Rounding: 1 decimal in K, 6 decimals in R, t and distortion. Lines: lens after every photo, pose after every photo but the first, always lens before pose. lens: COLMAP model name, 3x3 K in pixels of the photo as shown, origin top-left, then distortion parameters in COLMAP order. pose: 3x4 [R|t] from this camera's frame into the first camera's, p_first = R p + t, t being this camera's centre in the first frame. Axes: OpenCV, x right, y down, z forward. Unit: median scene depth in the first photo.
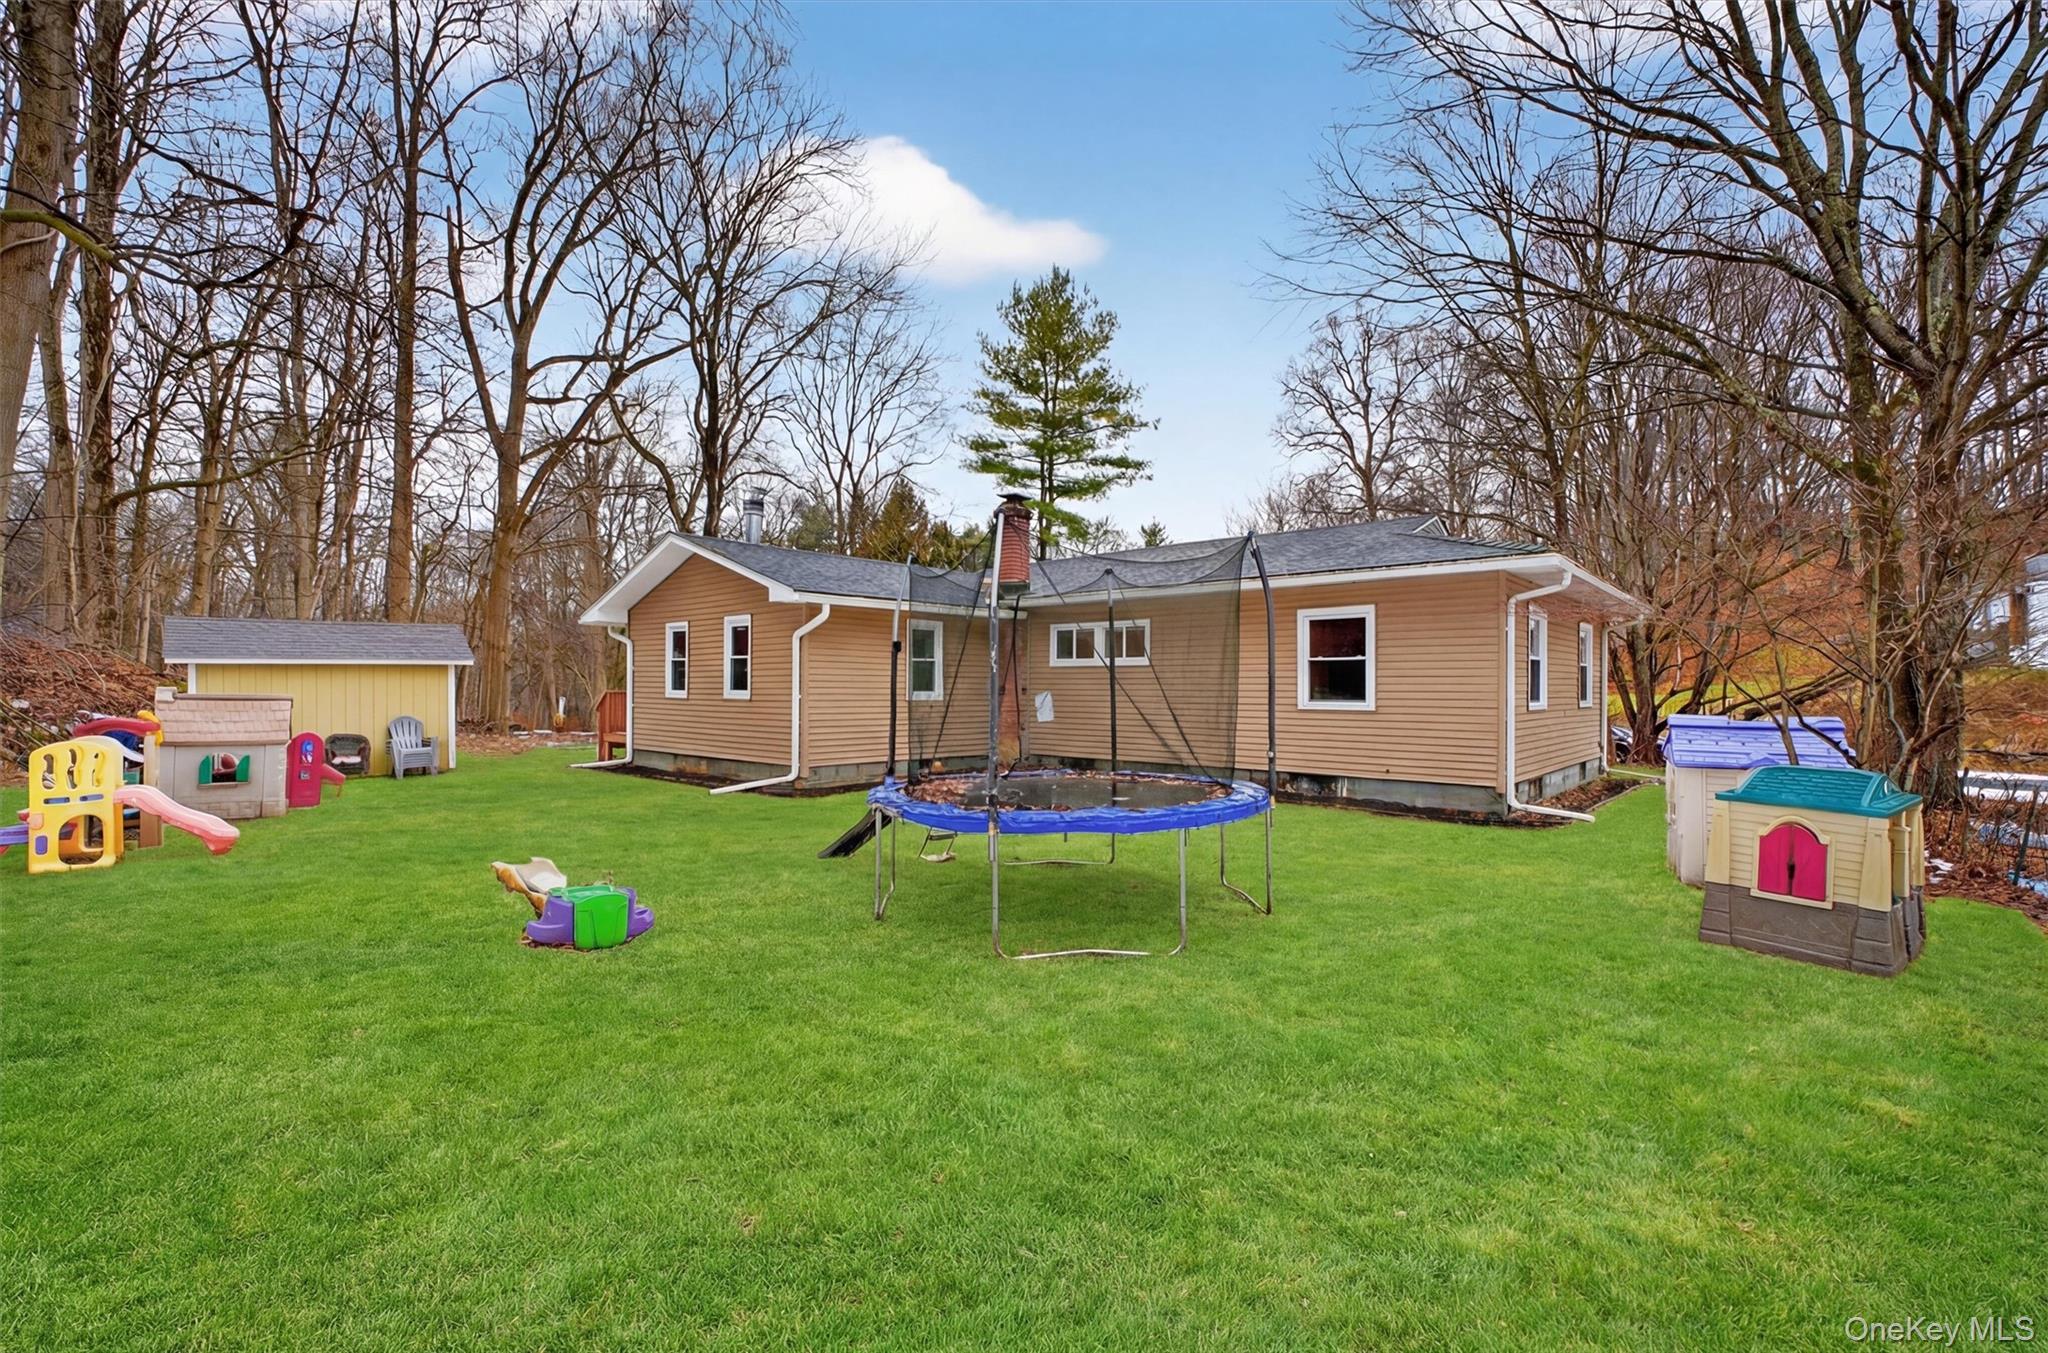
lens RADIAL K [[874.6, 0, 1031.0], [0, 874.6, 683.5], [0, 0, 1]] dist [0.000332, 0.000139]
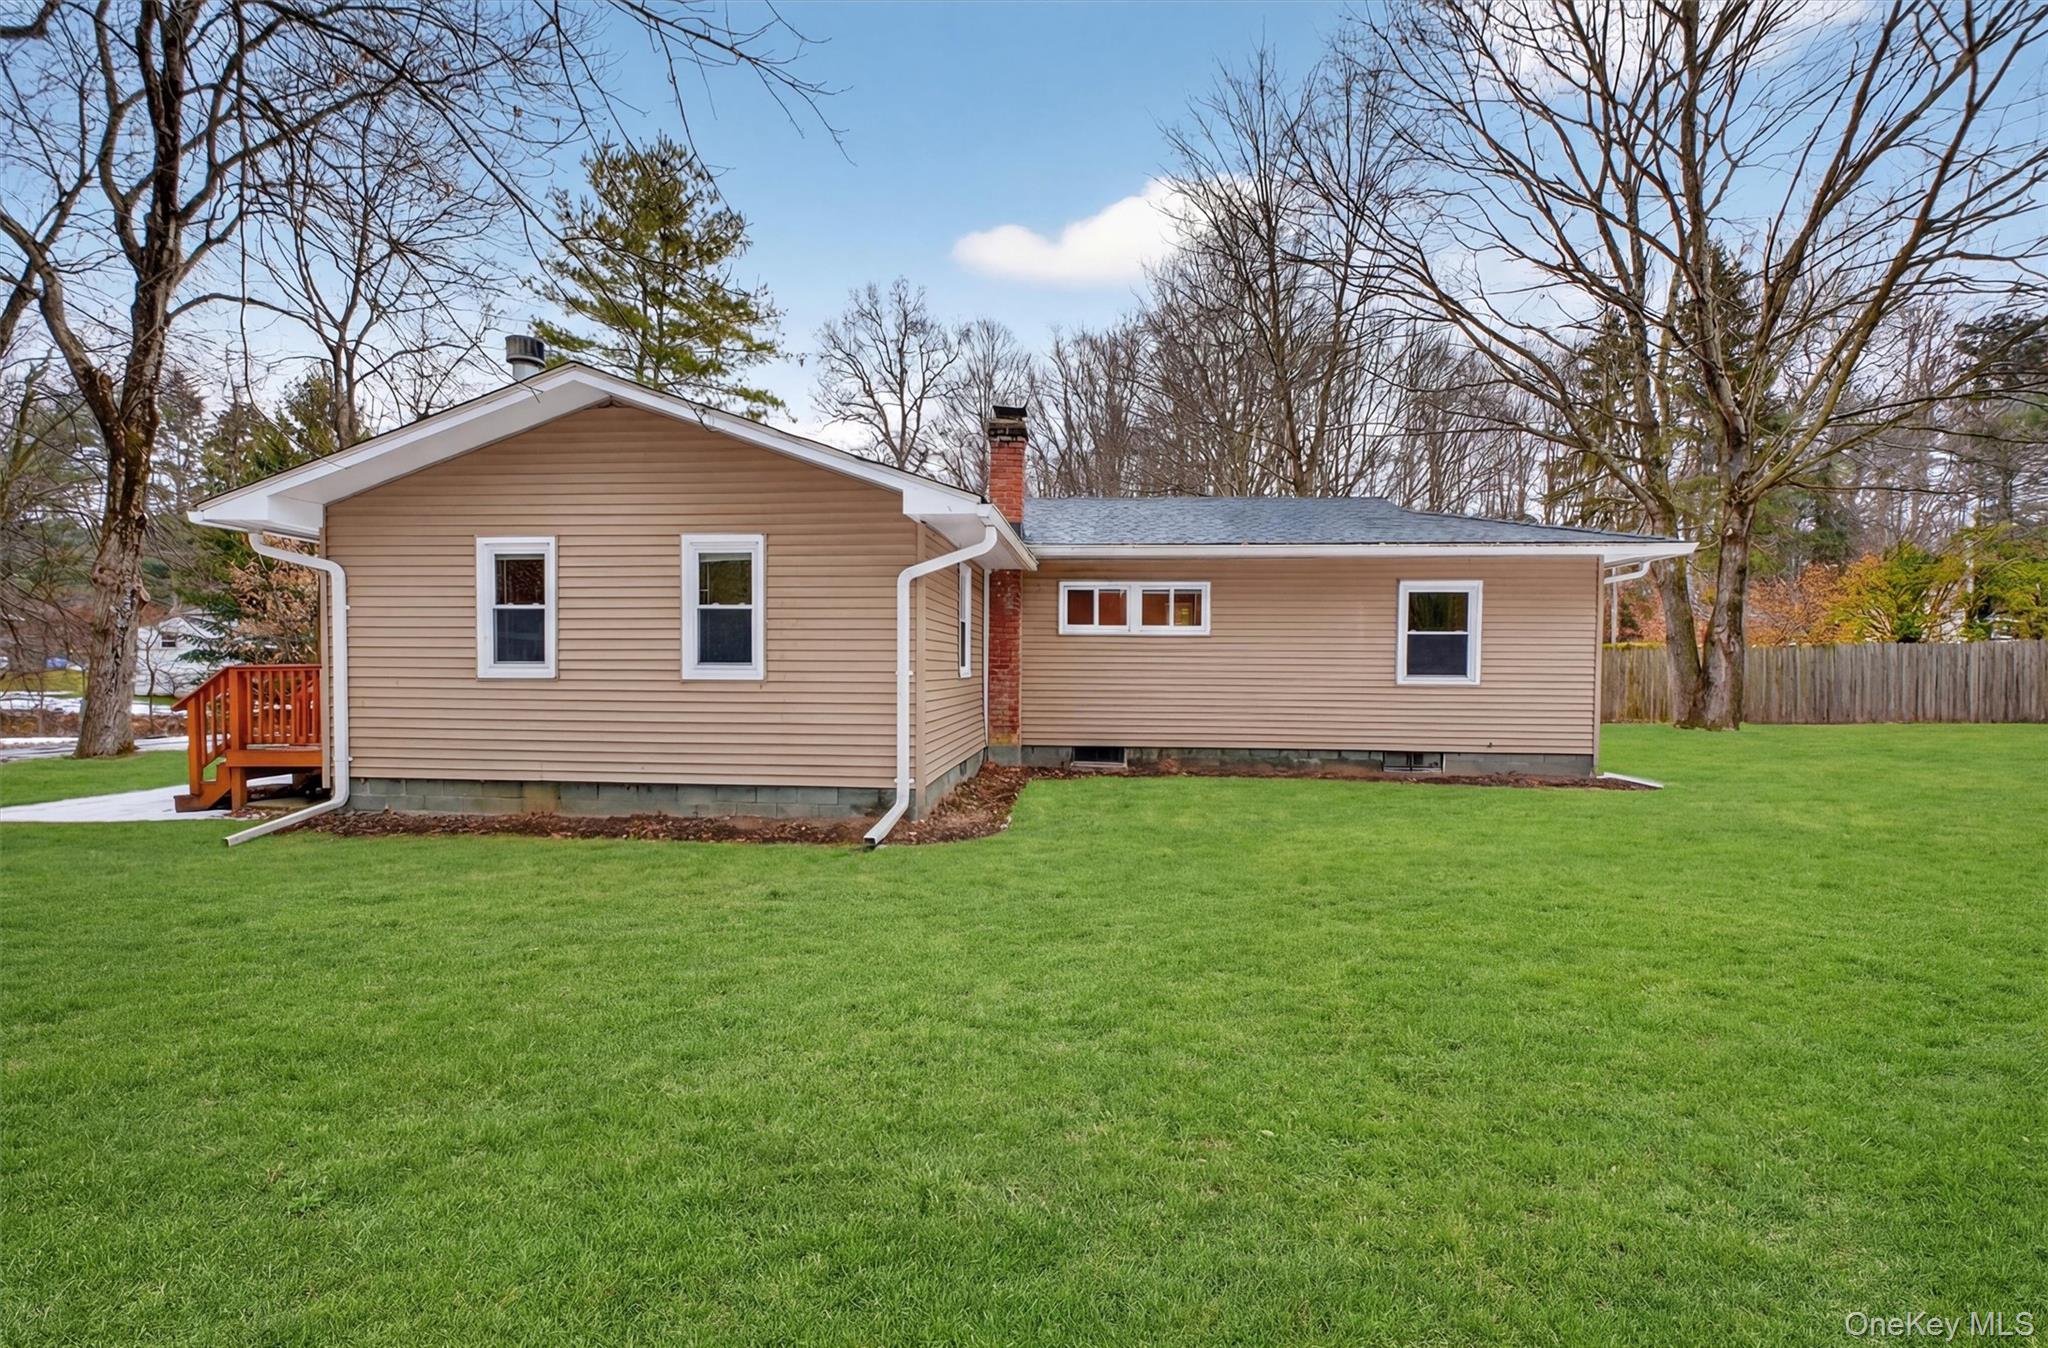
lens RADIAL K [[874.6, 0, 1023.5], [0, 874.6, 669.5], [0, 0, 1]] dist [0.000332, 0.000139]
pose [[0.799922, -0.002928, 0.600097, -0.503945], [-0.005979, 0.999900, 0.012848, 0.002386], [-0.600075, -0.013865, 0.799824, 0.403911]]
